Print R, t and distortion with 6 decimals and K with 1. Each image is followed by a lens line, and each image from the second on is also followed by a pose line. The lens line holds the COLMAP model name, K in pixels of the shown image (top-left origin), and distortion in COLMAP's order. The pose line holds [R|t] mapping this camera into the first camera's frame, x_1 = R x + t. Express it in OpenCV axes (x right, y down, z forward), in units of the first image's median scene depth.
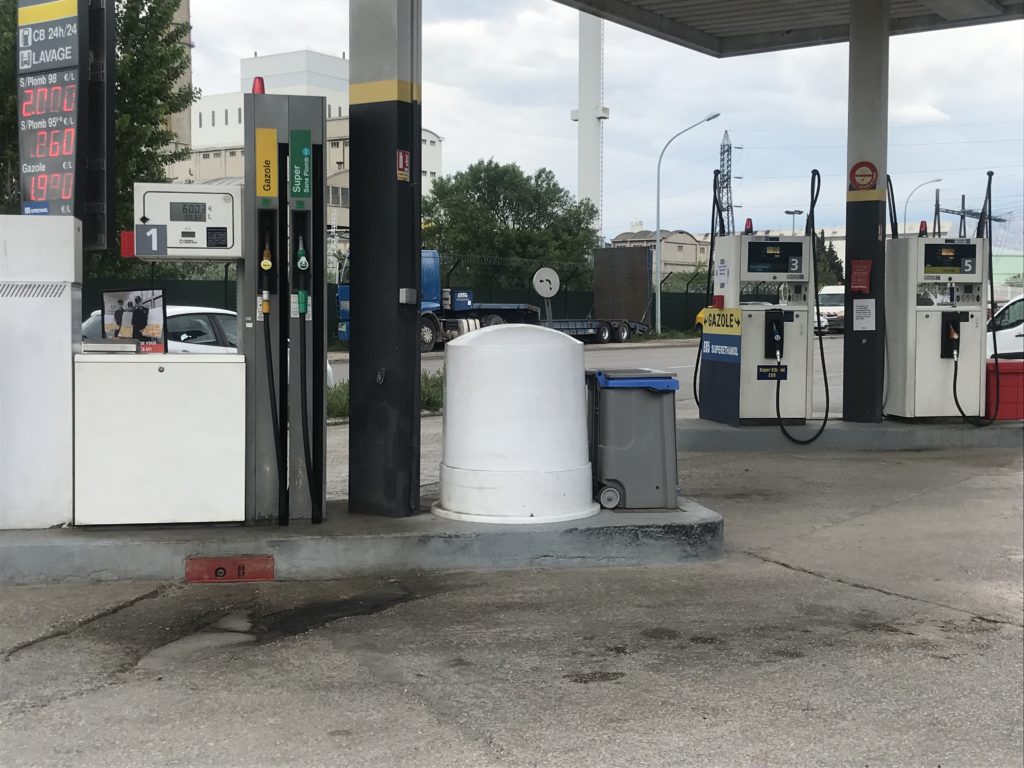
lens RADIAL K [[1325.0, 0, 512.1], [0, 1325.0, 384.3], [0, 0, 1]] dist [0.090116, 0.000000]
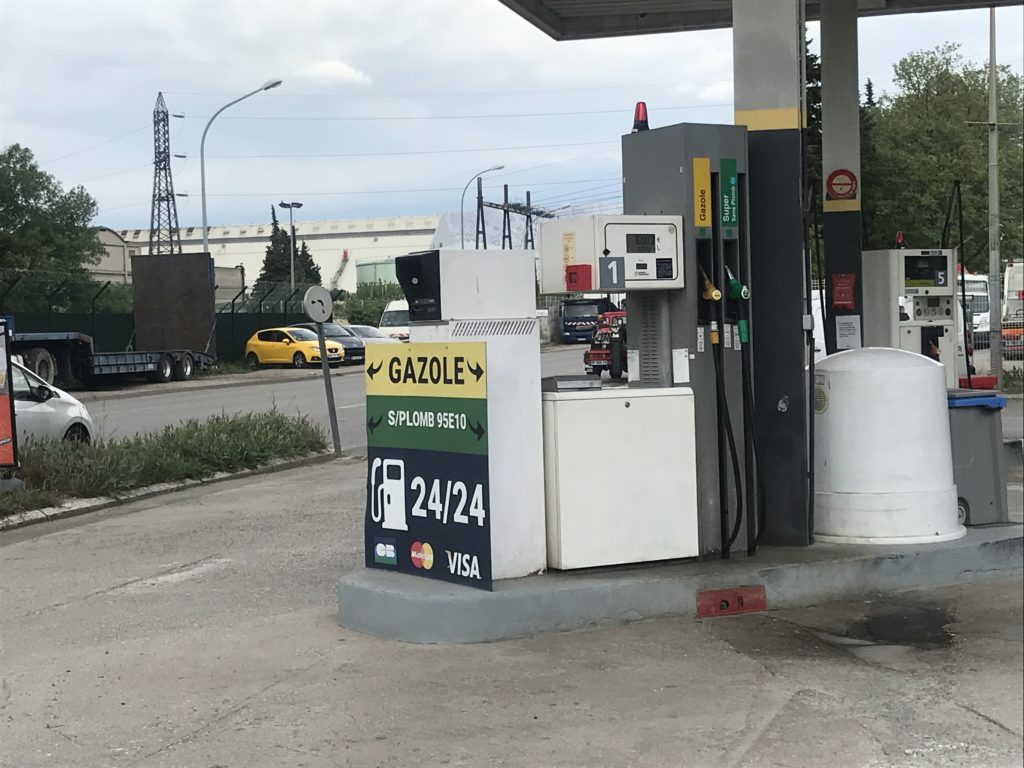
lens RADIAL K [[1802.6, 0, 511.5], [0, 1802.6, 378.7], [0, 0, 1]] dist [0.149046, 0.000000]
pose [[0.934313, -0.036796, 0.354550, -0.792794], [0.047828, 0.998604, -0.022399, -0.004647], [-0.353231, 0.037885, 0.934769, -0.199939]]
